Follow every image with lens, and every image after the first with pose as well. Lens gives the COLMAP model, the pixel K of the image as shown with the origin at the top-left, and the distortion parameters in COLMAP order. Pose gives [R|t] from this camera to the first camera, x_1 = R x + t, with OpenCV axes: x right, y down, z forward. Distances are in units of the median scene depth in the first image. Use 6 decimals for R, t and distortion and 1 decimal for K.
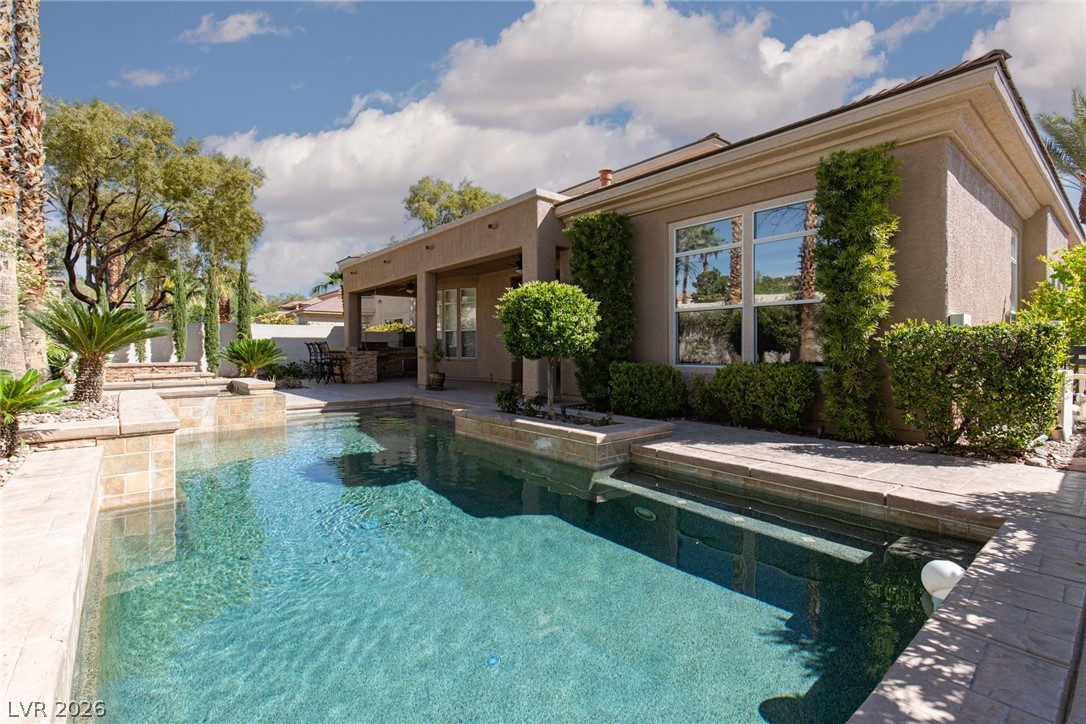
lens RADIAL K [[496.0, 0, 542.4], [0, 496.0, 345.1], [0, 0, 1]] dist [0.002427, 0.000528]
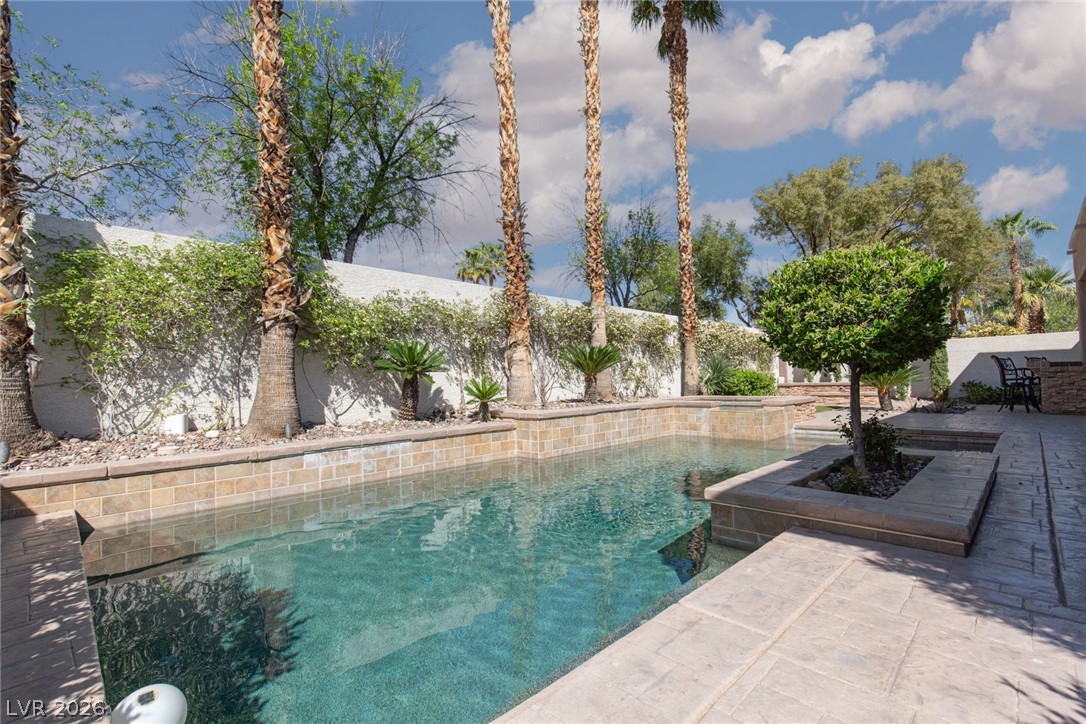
lens RADIAL K [[484.9, 0, 543.0], [0, 484.9, 362.0], [0, 0, 1]] dist [-0.004025, -0.000637]
pose [[0.096158, -0.040134, -0.994557, 0.759018], [0.028554, 0.998887, -0.037548, 0.036228], [0.994956, -0.024788, 0.097197, 0.742591]]
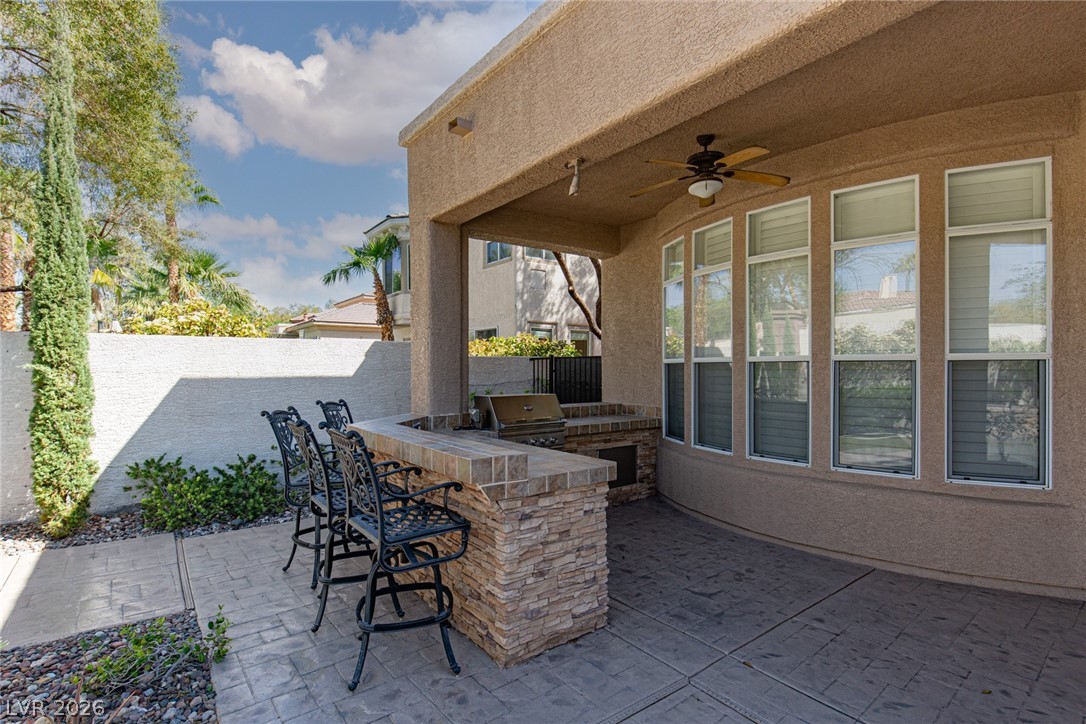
lens RADIAL K [[559.3, 0, 545.6], [0, 559.3, 377.3], [0, 0, 1]] dist [0.002186, 0.000290]
pose [[0.997613, -0.000598, -0.069050, -1.164635], [0.002043, 0.999780, 0.020856, -0.090450], [0.069022, -0.020948, 0.997395, 2.642785]]
